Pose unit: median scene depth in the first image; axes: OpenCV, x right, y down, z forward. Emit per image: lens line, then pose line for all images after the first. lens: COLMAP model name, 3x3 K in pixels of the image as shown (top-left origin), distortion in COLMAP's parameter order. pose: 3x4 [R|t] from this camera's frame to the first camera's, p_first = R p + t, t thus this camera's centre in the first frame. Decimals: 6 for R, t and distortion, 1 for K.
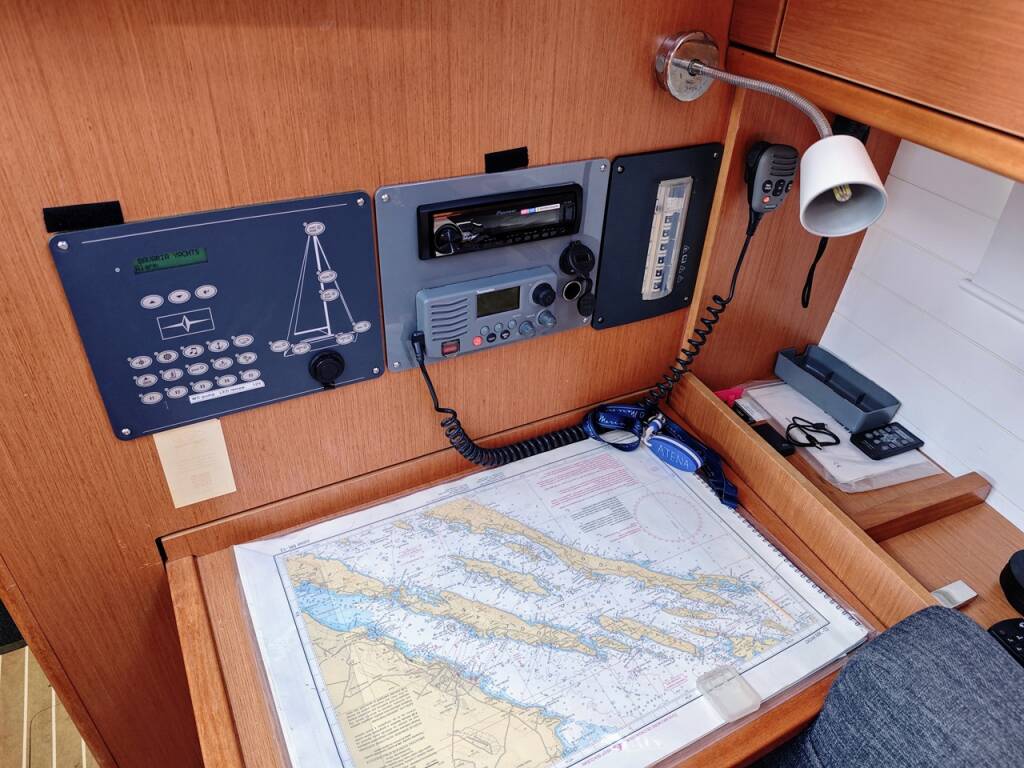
lens RADIAL K [[721.6, 0, 509.1], [0, 721.6, 386.7], [0, 0, 1]] dist [0.020050, -0.002759]
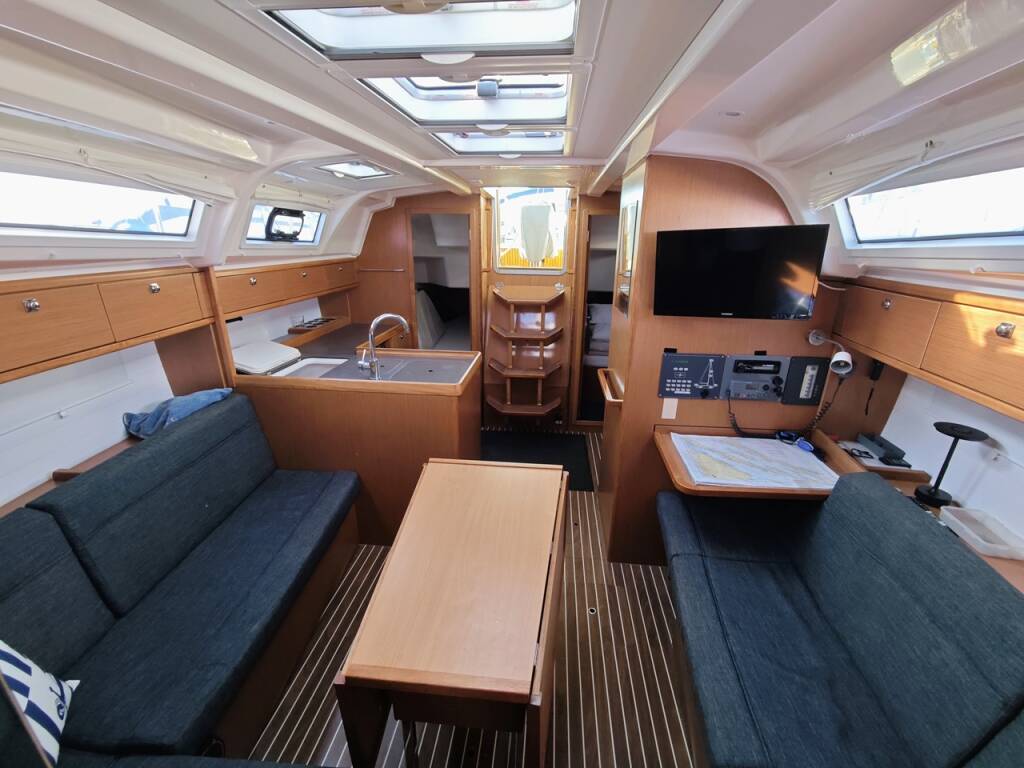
lens RADIAL K [[425.5, 0, 519.5], [0, 425.5, 388.4], [0, 0, 1]] dist [0.002762, 0.000643]
pose [[0.839860, 0.148046, -0.522224, 0.134823], [-0.291561, 0.934554, -0.203962, 0.751743], [0.457851, 0.323560, 0.828059, -1.546406]]
